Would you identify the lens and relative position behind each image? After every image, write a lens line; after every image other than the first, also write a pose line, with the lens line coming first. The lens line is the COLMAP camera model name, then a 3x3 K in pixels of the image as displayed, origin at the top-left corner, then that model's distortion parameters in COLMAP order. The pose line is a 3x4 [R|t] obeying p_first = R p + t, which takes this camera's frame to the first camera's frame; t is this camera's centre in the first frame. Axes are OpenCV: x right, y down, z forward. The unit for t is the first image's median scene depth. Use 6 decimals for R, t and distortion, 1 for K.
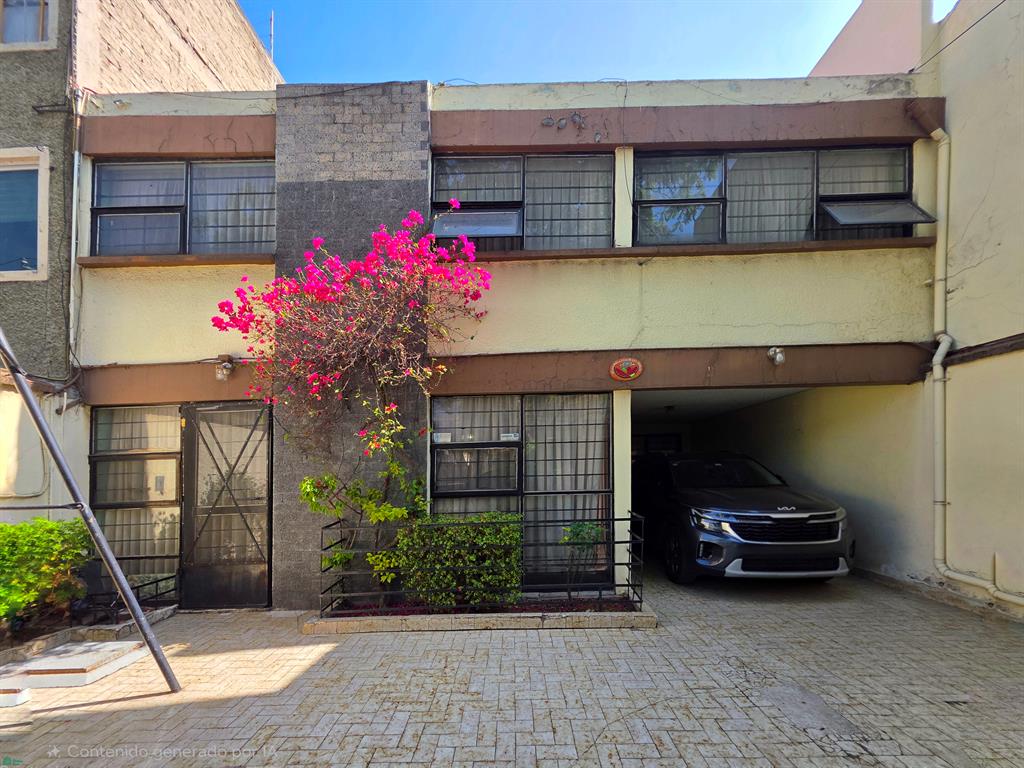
lens RADIAL K [[407.8, 0, 517.0], [0, 407.8, 465.9], [0, 0, 1]] dist [0.003510, -0.000088]
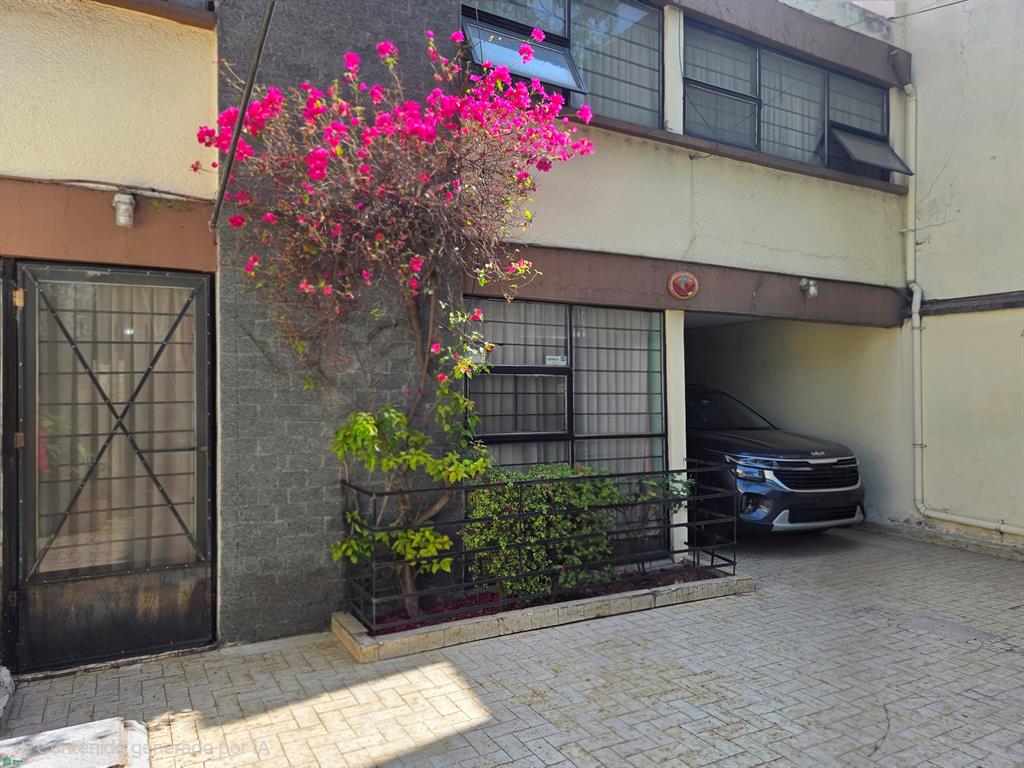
lens RADIAL K [[697.5, 0, 512.0], [0, 697.5, 384.0], [0, 0, 1]] dist [0.049926, -0.048812]
pose [[0.867271, 0.034444, 0.496644, -0.716596], [-0.027784, 0.999398, -0.020794, -0.001023], [-0.497061, 0.004236, 0.867705, -0.043849]]
